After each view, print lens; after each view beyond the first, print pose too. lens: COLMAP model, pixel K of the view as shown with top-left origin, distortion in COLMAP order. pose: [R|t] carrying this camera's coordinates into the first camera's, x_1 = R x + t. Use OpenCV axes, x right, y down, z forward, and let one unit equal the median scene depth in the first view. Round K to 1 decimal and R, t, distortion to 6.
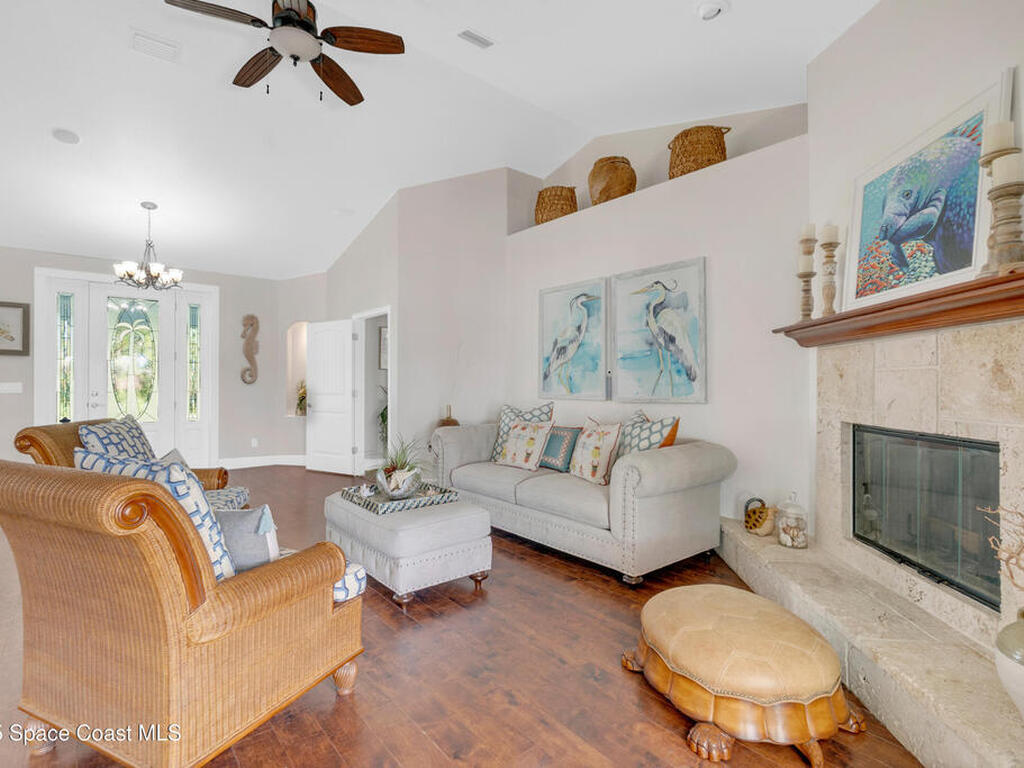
lens RADIAL K [[518.3, 0, 511.6], [0, 518.3, 388.9], [0, 0, 1]] dist [-0.002581, 0.001399]
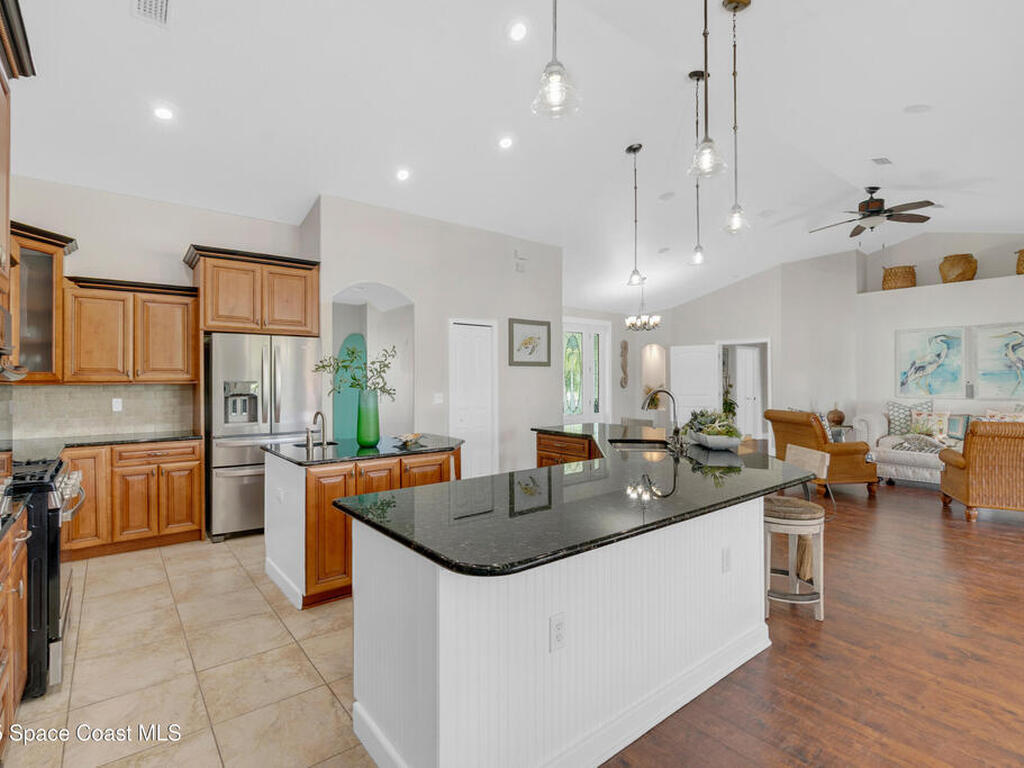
lens RADIAL K [[518.3, 0, 506.4], [0, 518.3, 380.7], [0, 0, 1]] dist [-0.002581, 0.001399]
pose [[0.999857, -0.010327, -0.013423, -1.326375], [0.010263, 0.999936, -0.004852, -0.045216], [0.013472, 0.004714, 0.999898, -0.728931]]
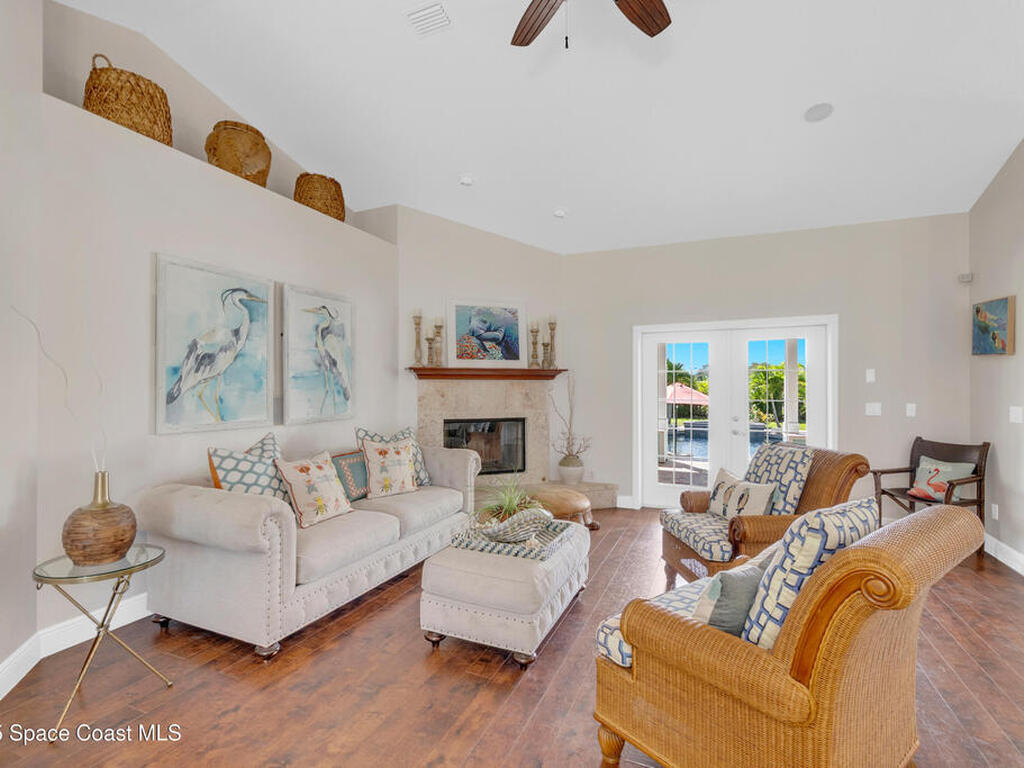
lens RADIAL K [[518.3, 0, 507.8], [0, 518.3, 386.1], [0, 0, 1]] dist [-0.002581, 0.001399]
pose [[-0.464571, -0.001604, 0.885535, -0.763471], [0.006234, 0.999968, 0.005082, -0.044927], [-0.885514, 0.007881, -0.464546, 1.075818]]
